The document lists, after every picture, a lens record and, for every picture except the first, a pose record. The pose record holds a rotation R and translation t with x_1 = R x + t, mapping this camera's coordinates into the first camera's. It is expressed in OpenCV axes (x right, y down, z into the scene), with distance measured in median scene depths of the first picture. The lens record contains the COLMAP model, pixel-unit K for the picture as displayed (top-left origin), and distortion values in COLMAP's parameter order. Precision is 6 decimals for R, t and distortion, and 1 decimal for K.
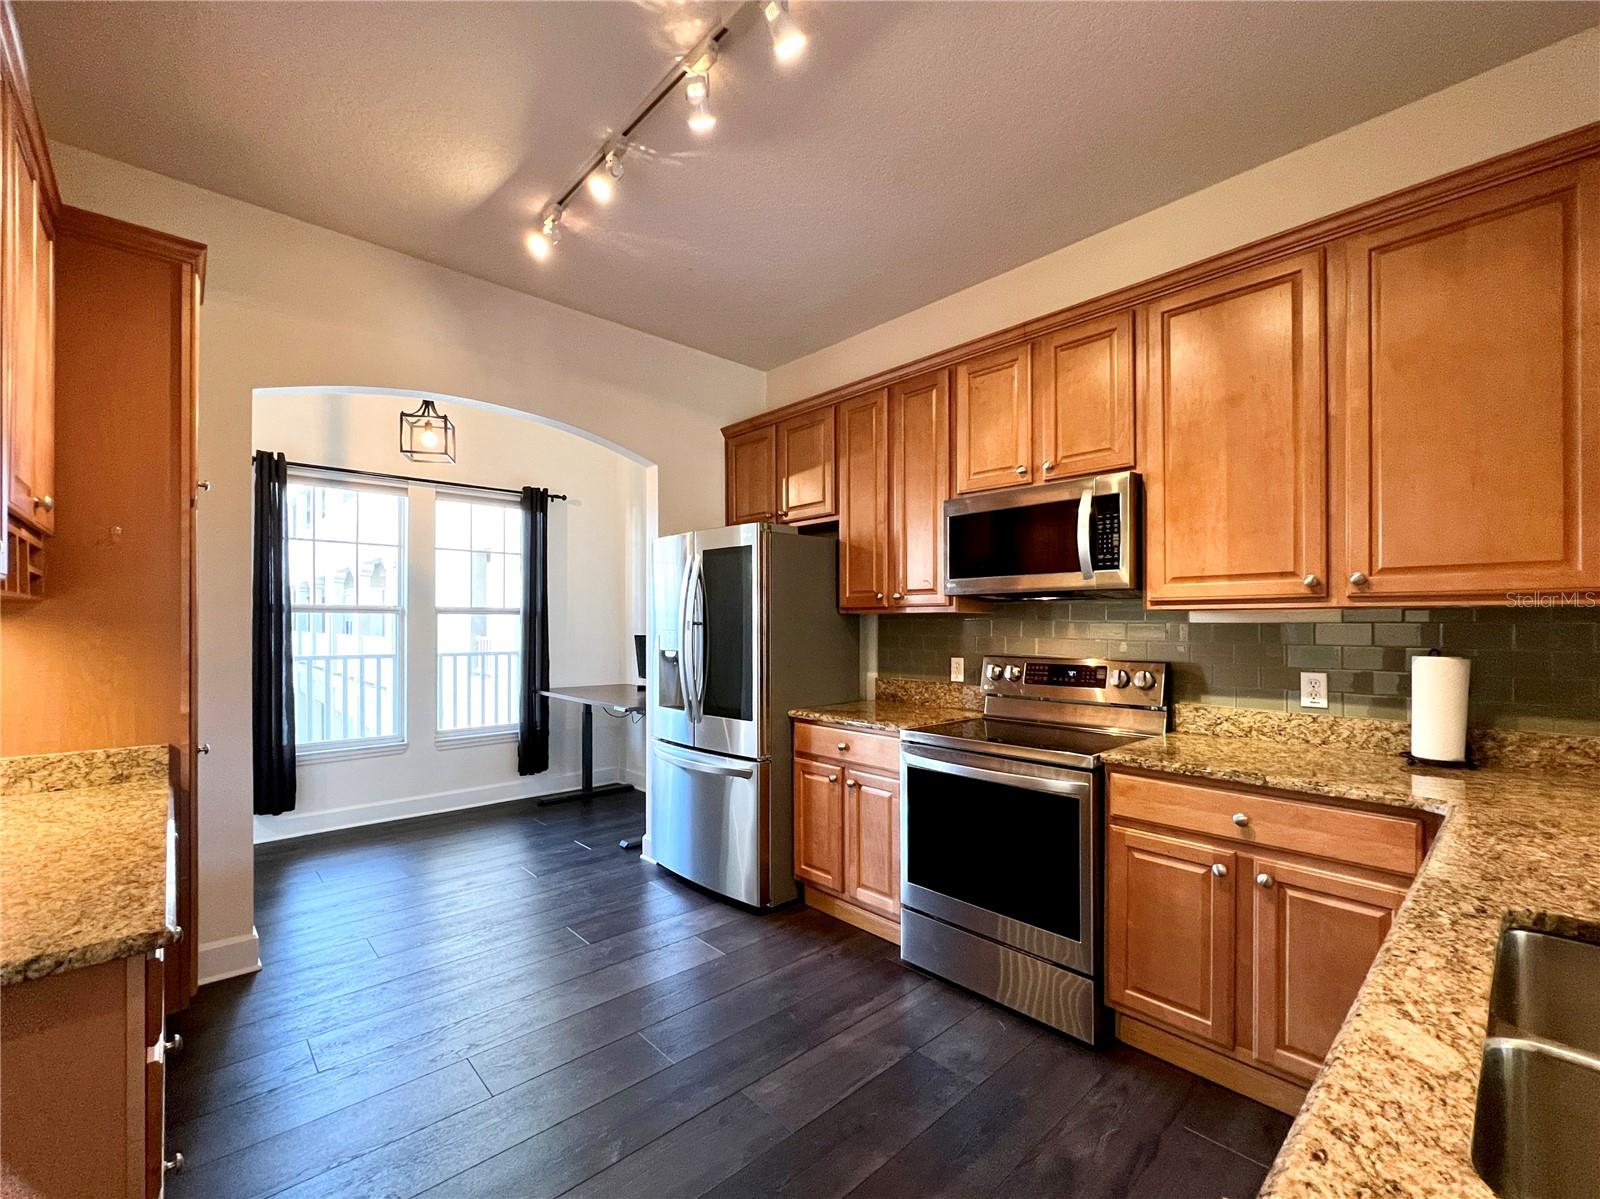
lens RADIAL K [[686.4, 0, 783.1], [0, 686.4, 621.5], [0, 0, 1]] dist [-0.001213, -0.000115]
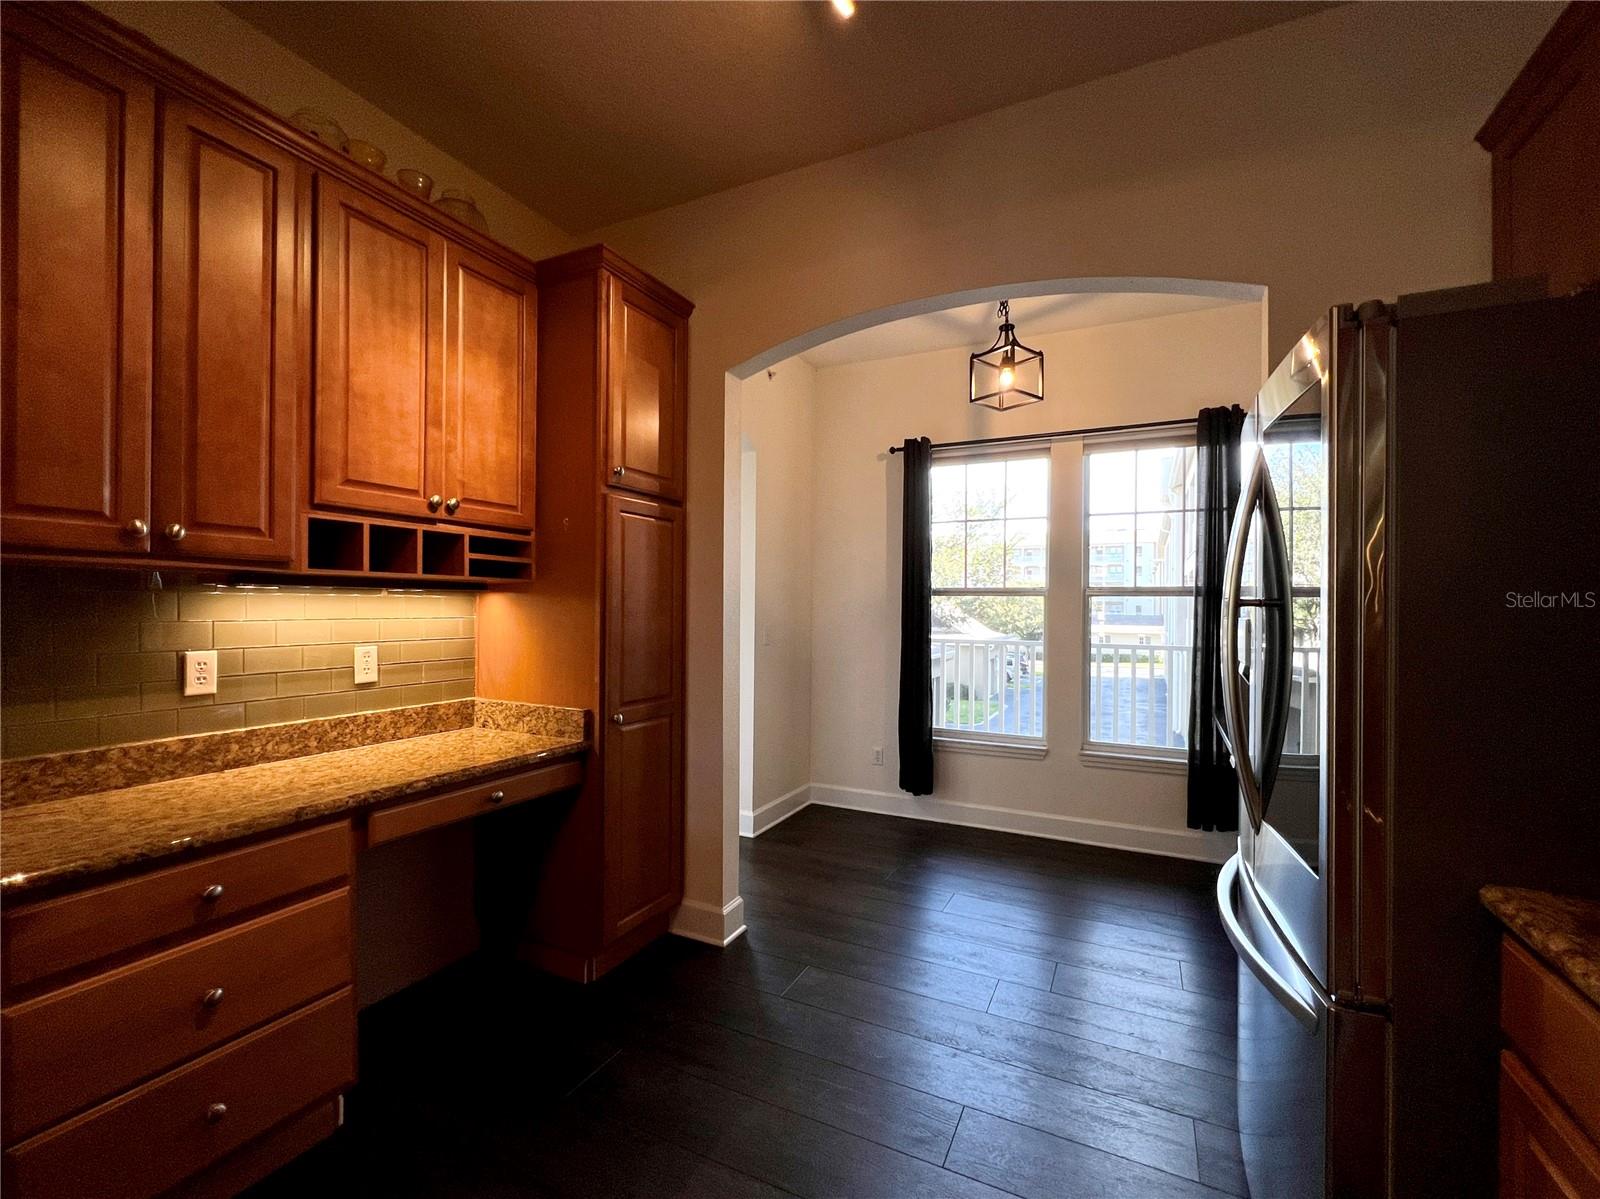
lens RADIAL K [[675.9, 0, 813.2], [0, 675.9, 600.9], [0, 0, 1]] dist [-0.002299, 0.000134]
pose [[0.378039, -0.003049, -0.925785, 0.169582], [-0.010225, 0.999920, -0.007469, 0.005424], [0.925733, 0.012290, 0.377978, 0.624625]]
